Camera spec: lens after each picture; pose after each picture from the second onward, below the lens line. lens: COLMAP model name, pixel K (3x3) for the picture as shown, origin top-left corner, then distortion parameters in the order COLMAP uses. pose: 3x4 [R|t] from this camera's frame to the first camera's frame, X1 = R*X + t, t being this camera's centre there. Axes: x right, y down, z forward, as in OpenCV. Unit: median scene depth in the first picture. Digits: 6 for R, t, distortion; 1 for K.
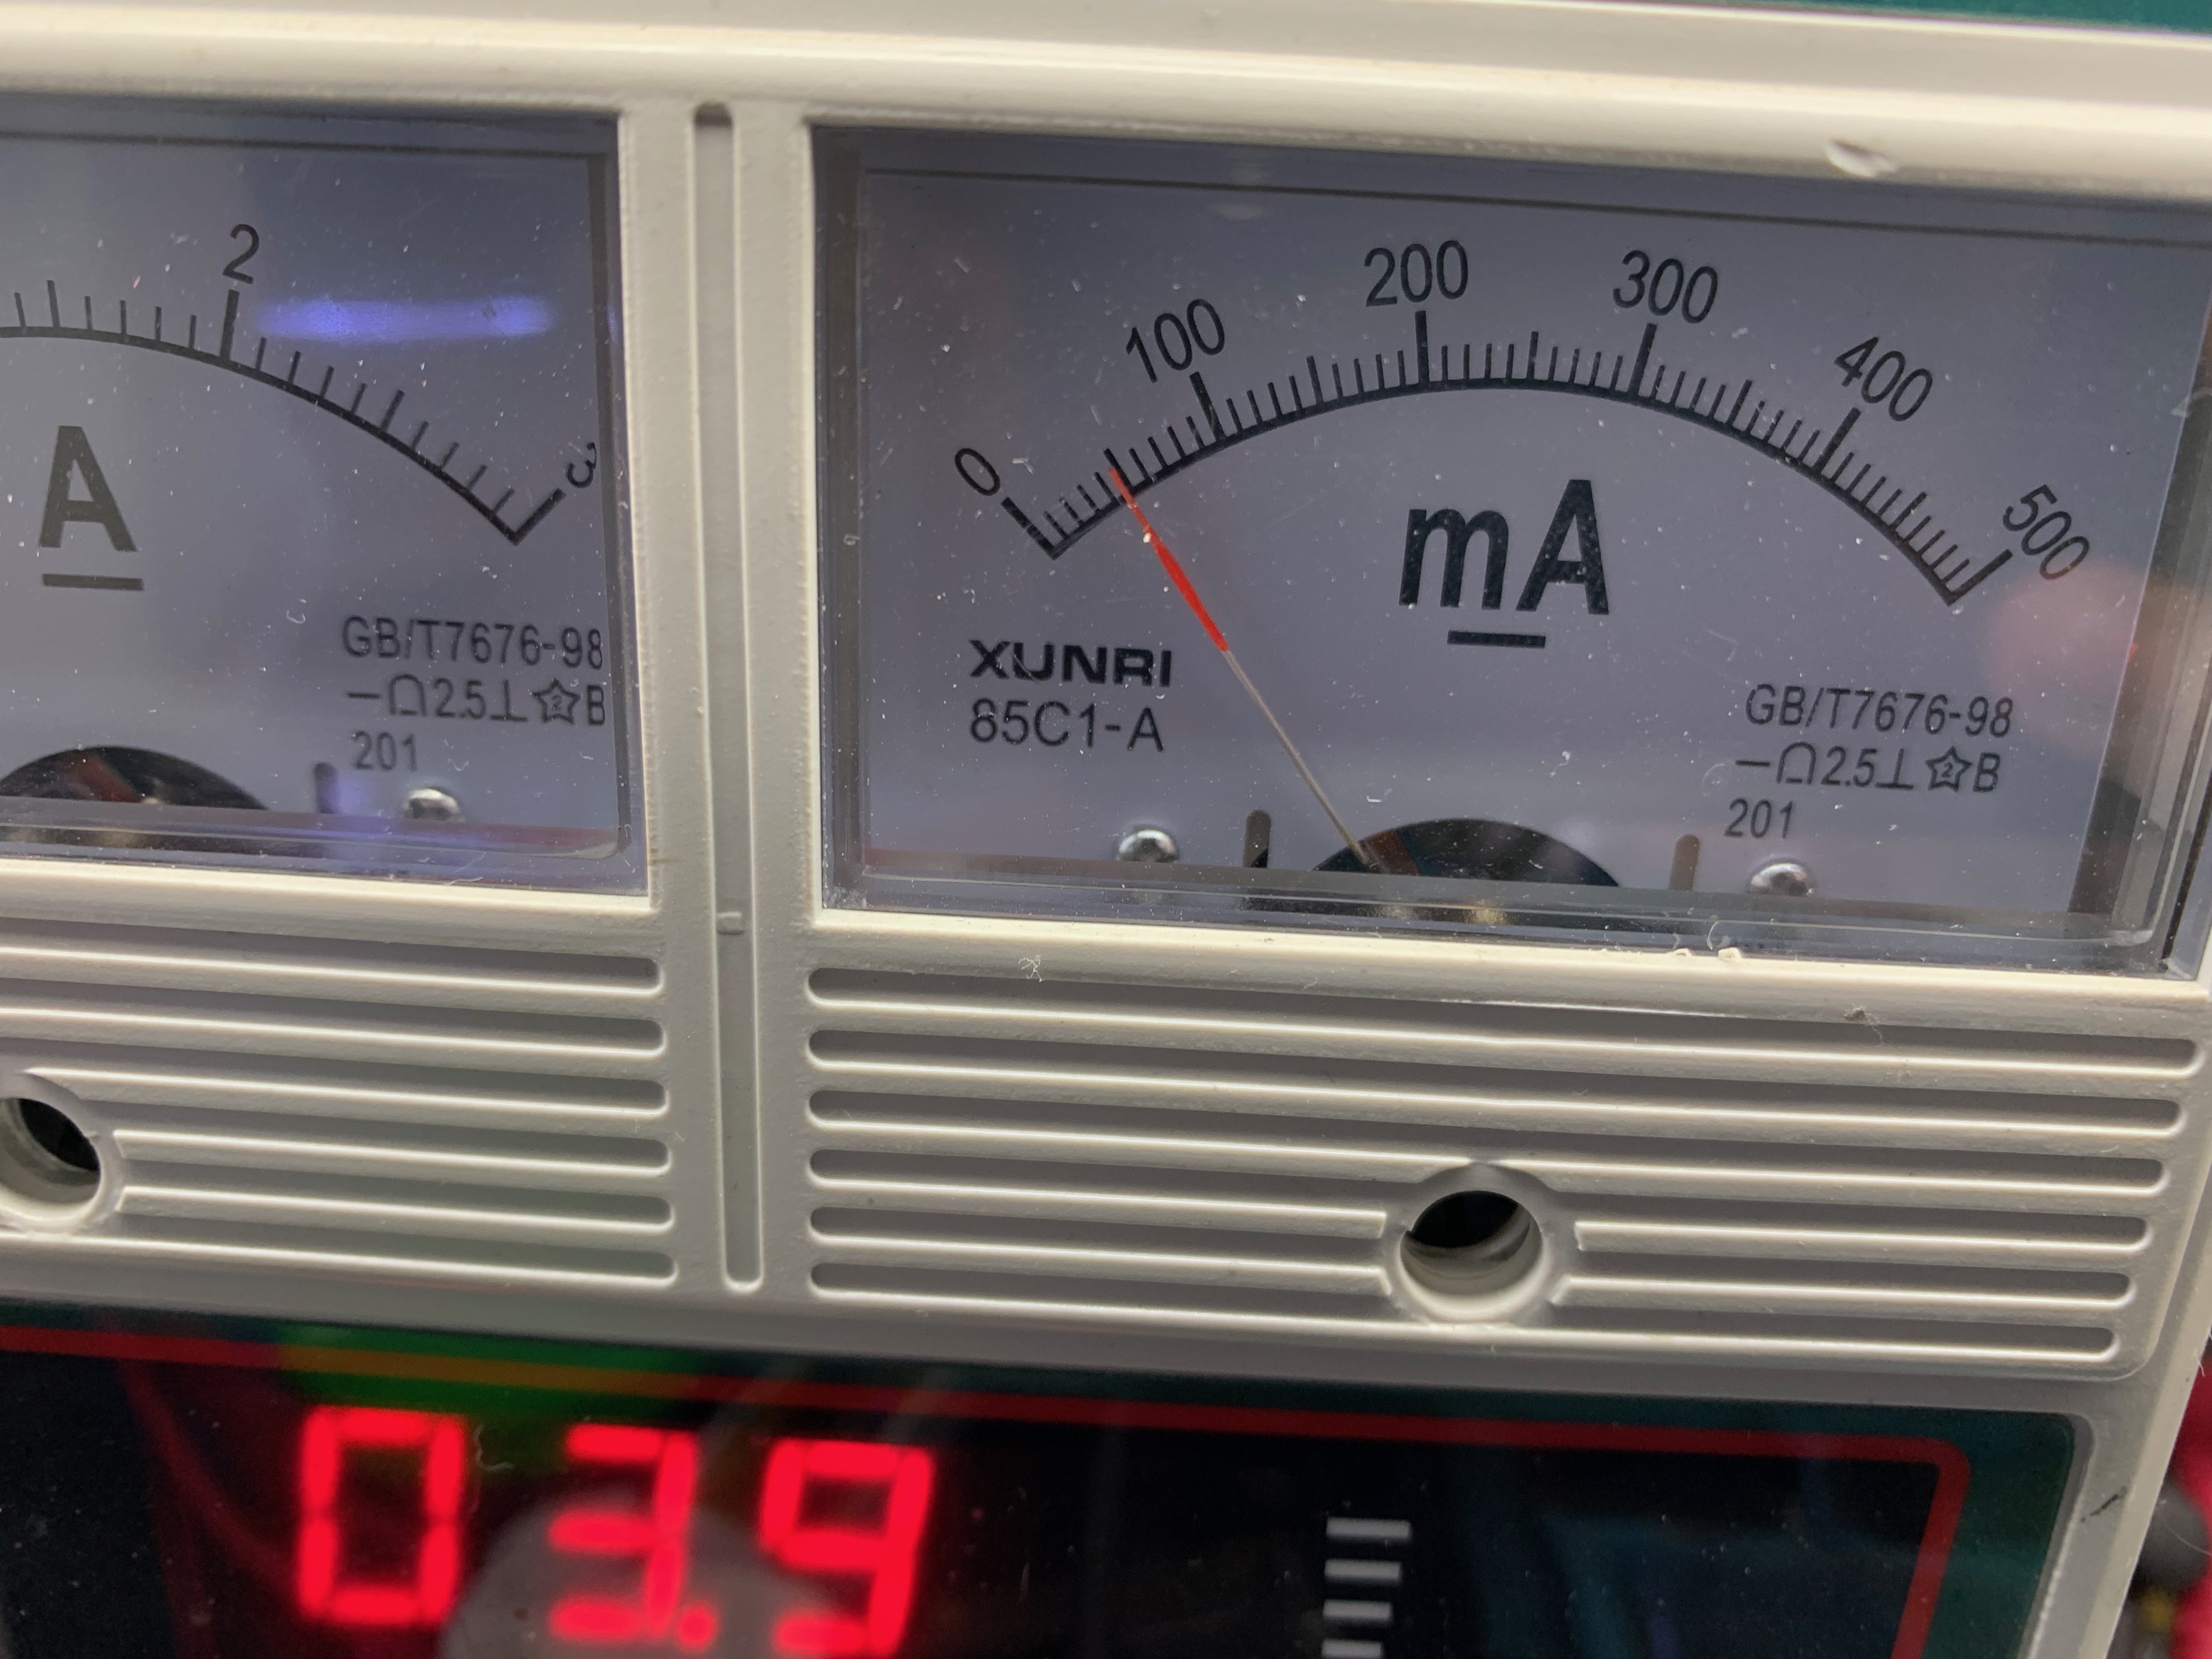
lens RADIAL K [[1790.7, 0, 1106.0], [0, 1790.7, 829.5], [0, 0, 1]] dist [0.001615, 0.000710]
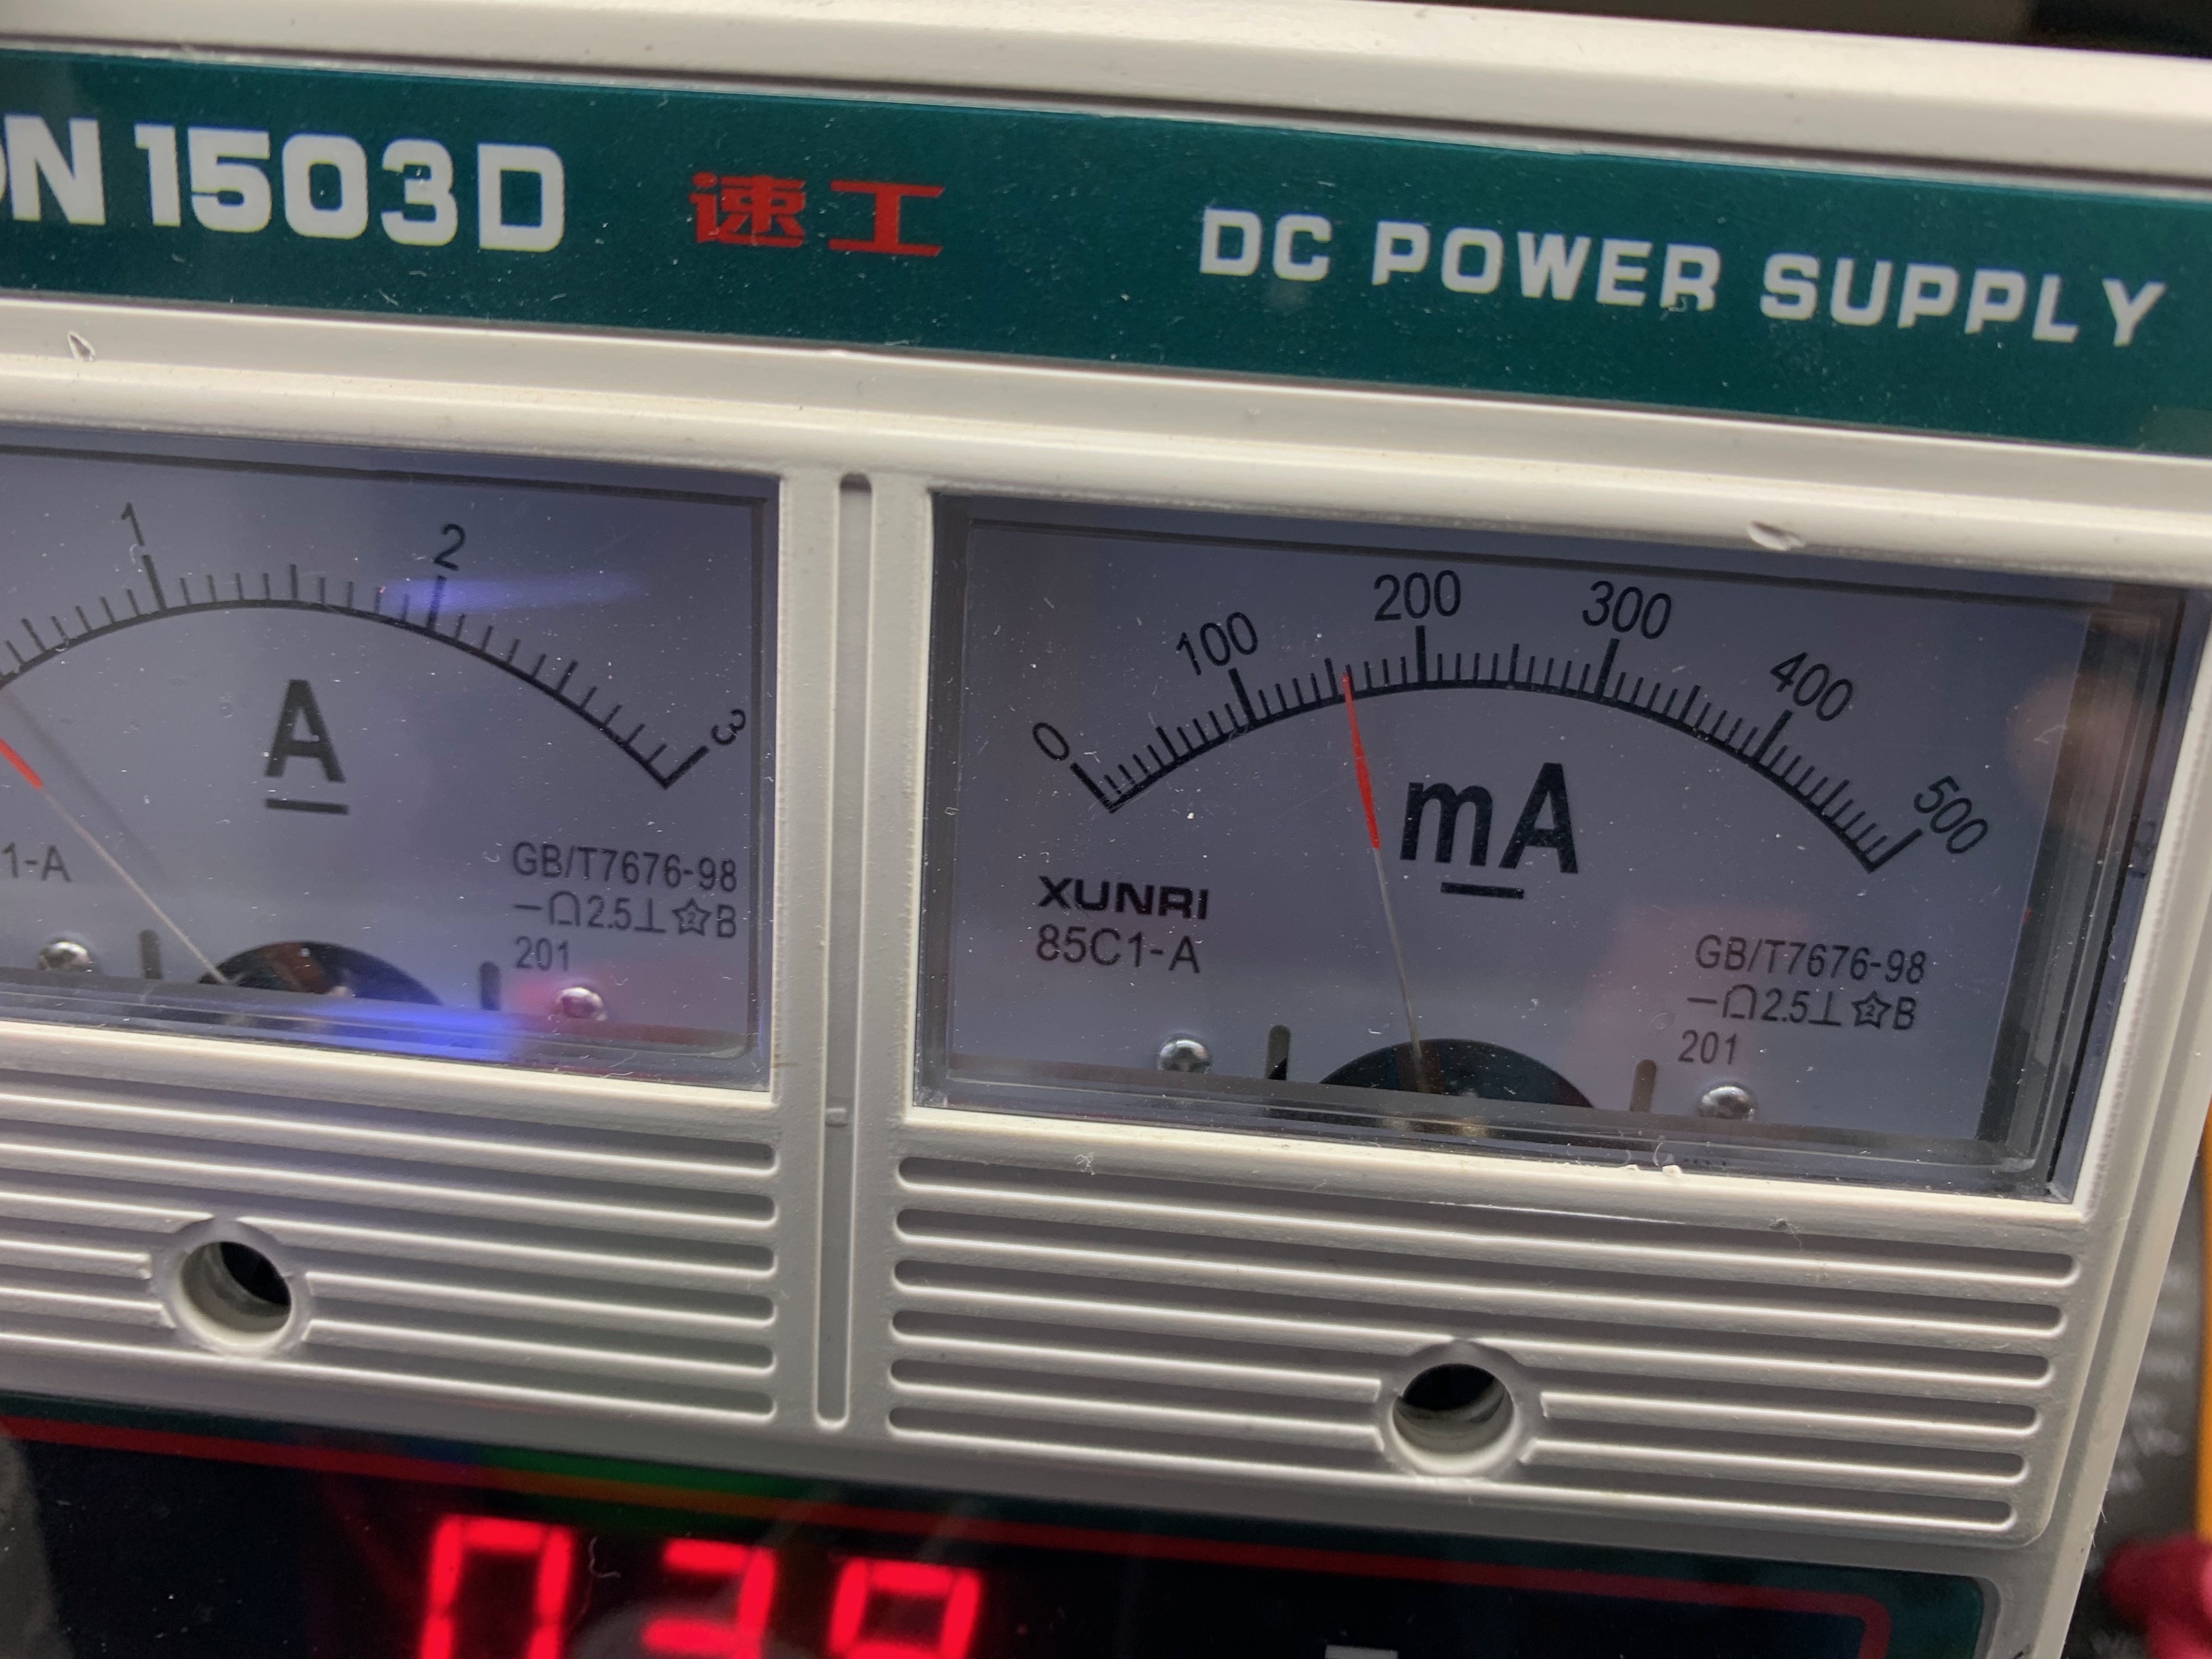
lens RADIAL K [[1853.0, 0, 1081.2], [0, 1853.0, 829.6], [0, 0, 1]] dist [0.008276, -0.008373]
pose [[0.999316, 0.025583, -0.026707, -0.016806], [-0.027042, 0.998077, -0.055769, -0.073094], [0.025229, 0.056453, 0.998086, -0.240392]]
